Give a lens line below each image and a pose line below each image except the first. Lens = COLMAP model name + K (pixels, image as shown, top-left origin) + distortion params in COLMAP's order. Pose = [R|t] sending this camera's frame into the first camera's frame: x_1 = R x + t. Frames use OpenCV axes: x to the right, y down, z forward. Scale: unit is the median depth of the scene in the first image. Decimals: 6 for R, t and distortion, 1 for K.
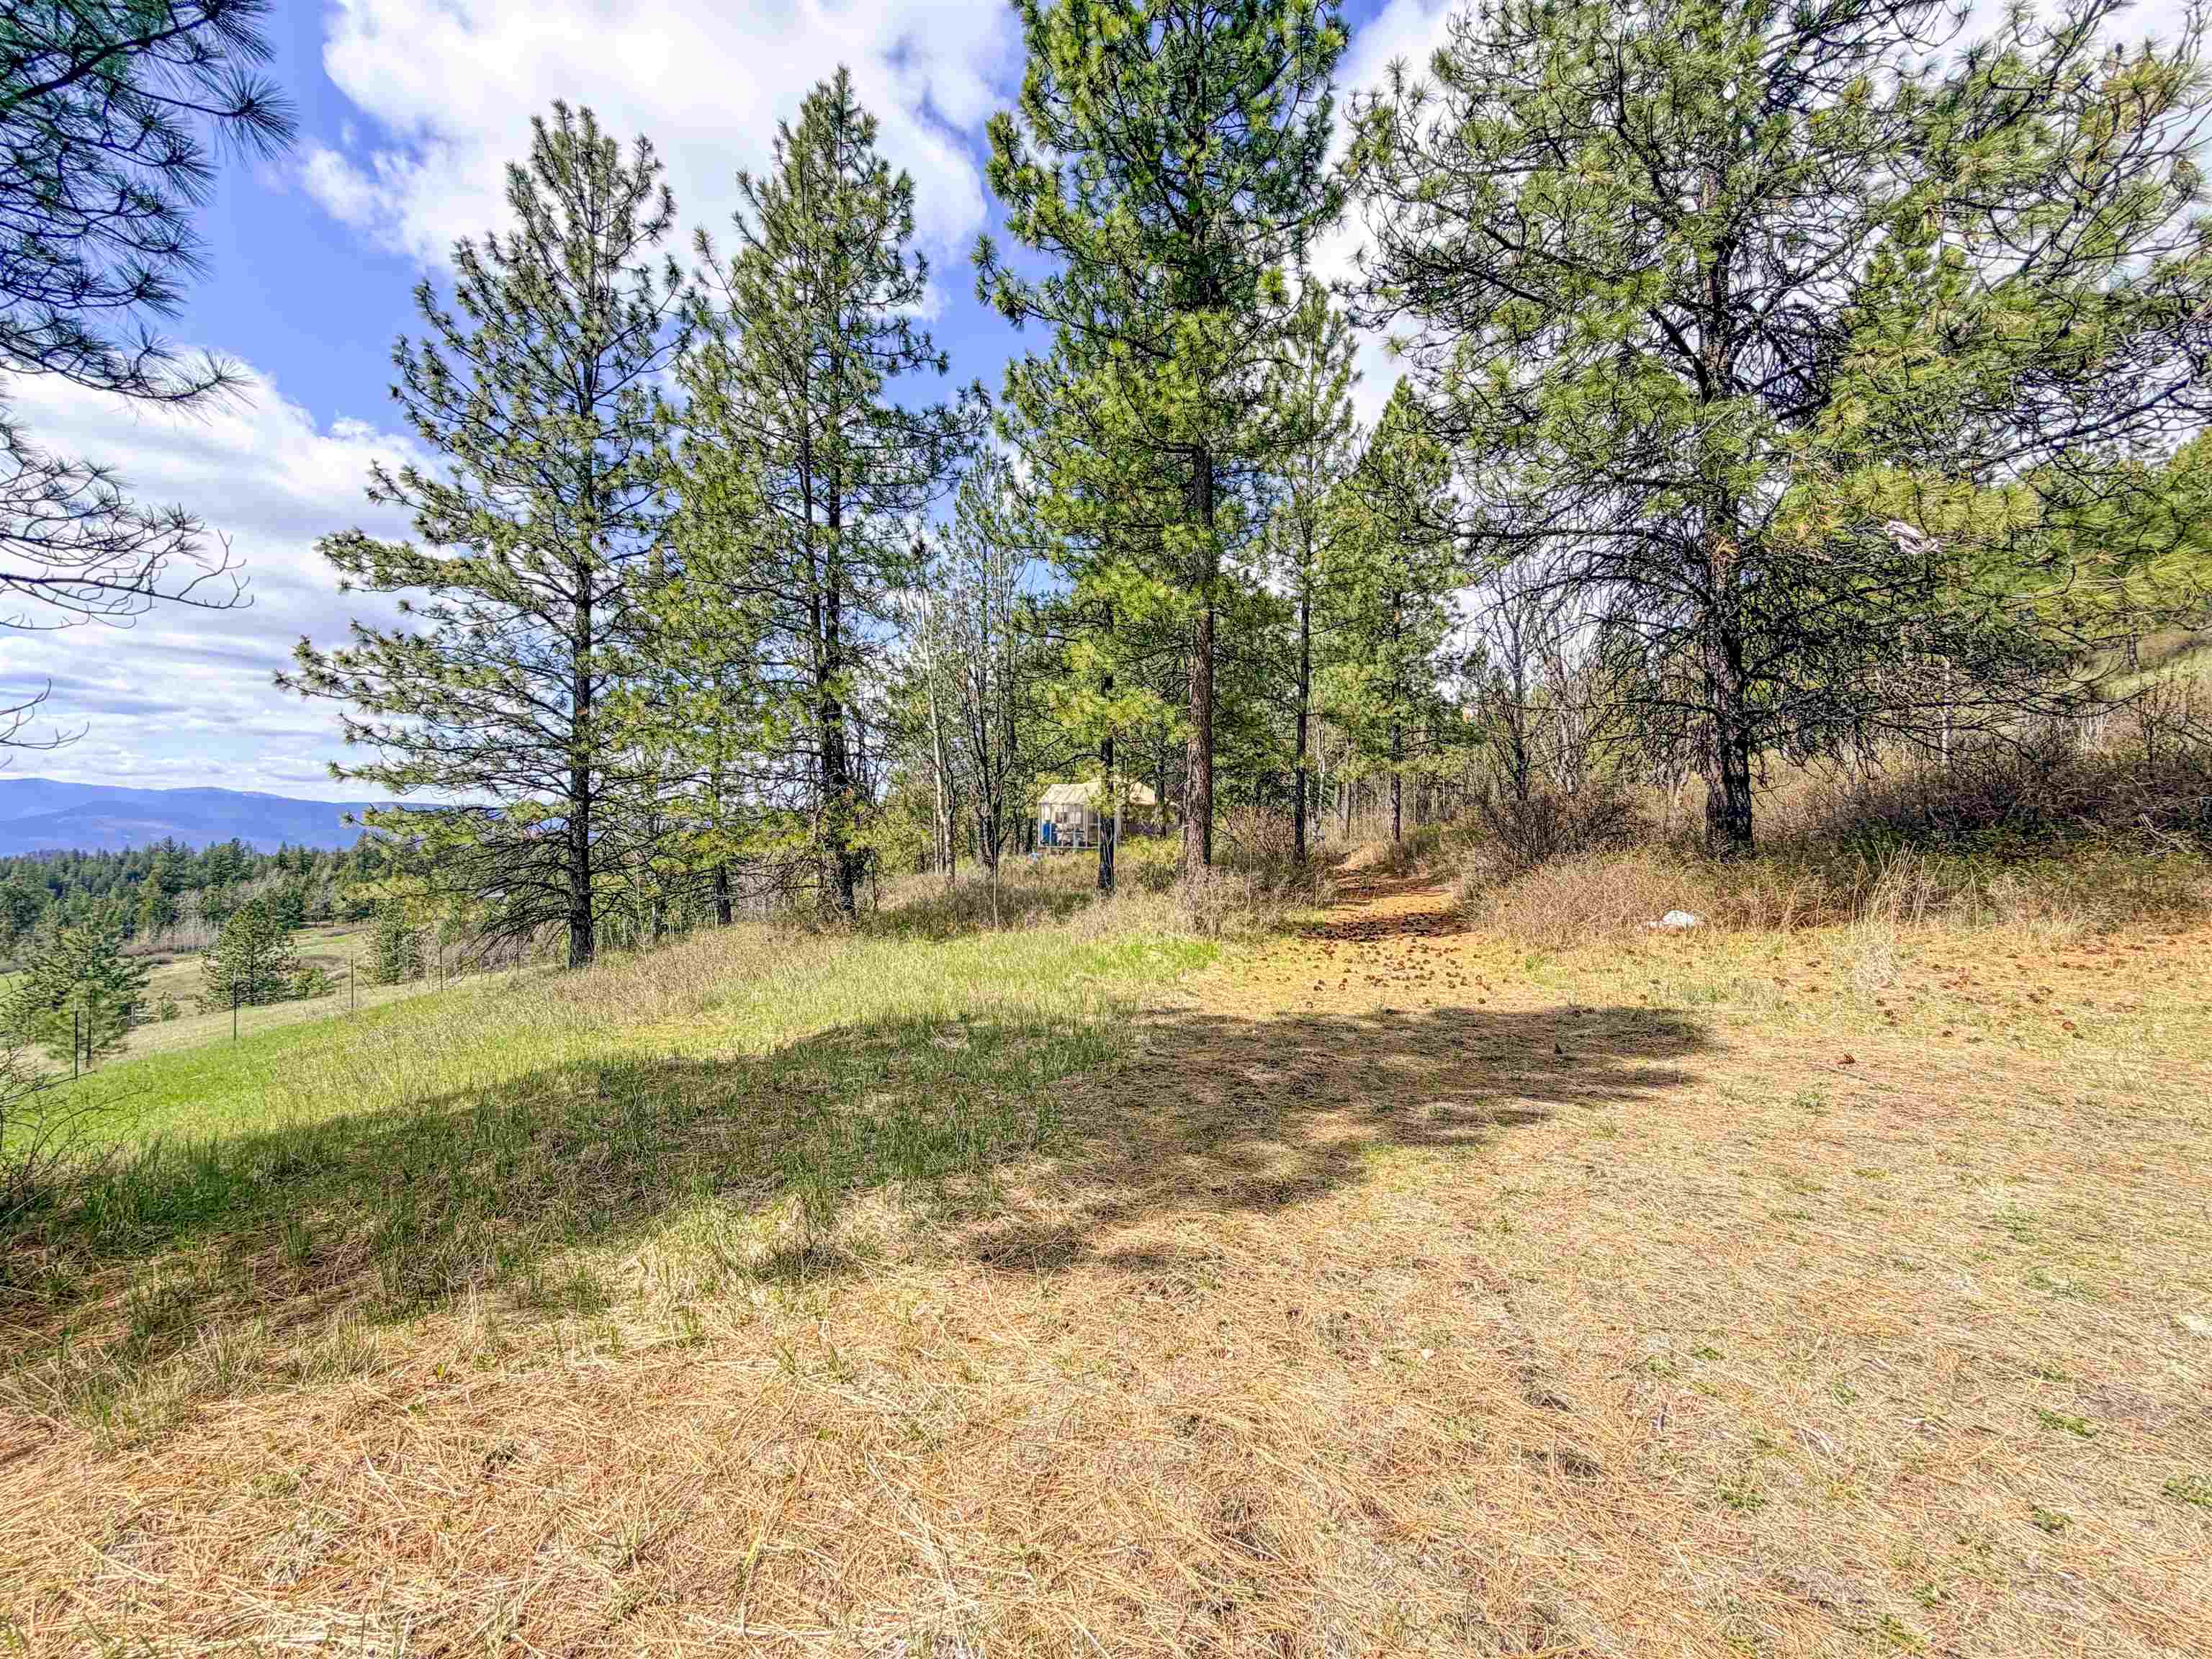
lens RADIAL K [[885.2, 0, 1102.8], [0, 885.2, 837.7], [0, 0, 1]] dist [-0.001531, 0.000897]
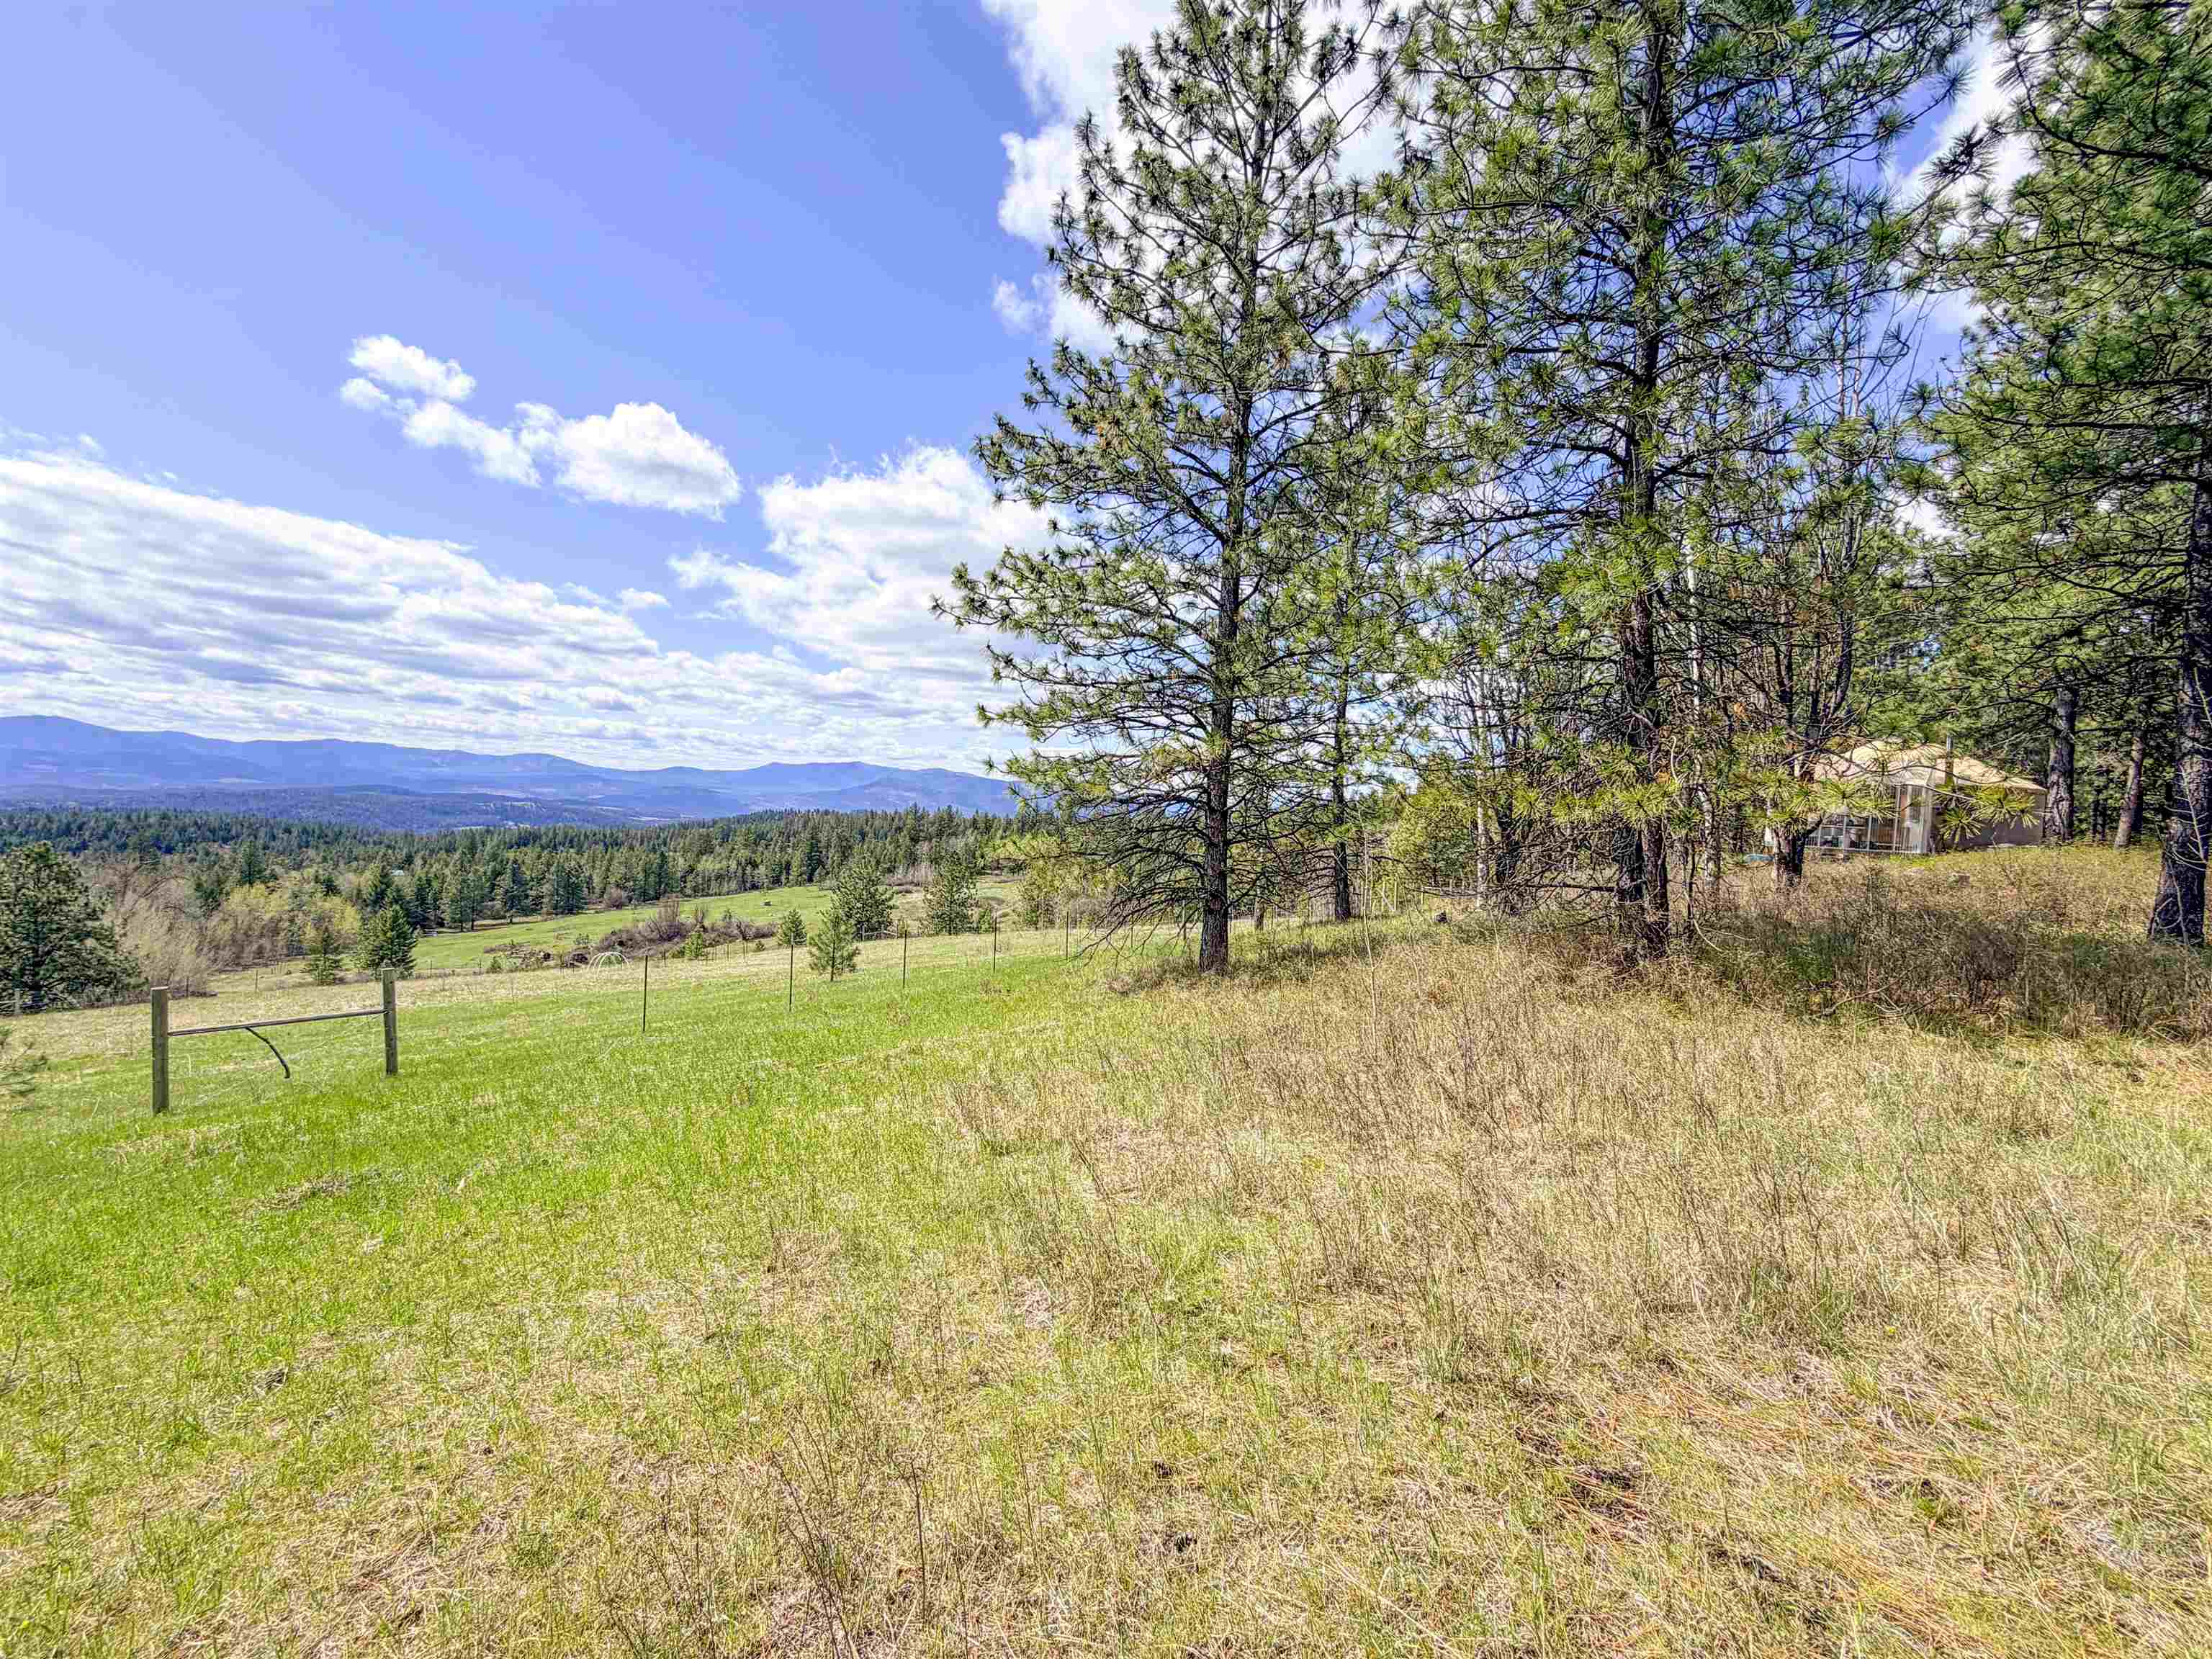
lens RADIAL K [[885.2, 0, 1103.9], [0, 885.2, 835.2], [0, 0, 1]] dist [-0.001531, 0.000897]
pose [[0.821343, 0.051310, -0.568122, -0.227831], [-0.044408, 0.998675, 0.025994, 0.017723], [0.568703, 0.003879, 0.822534, 0.302790]]
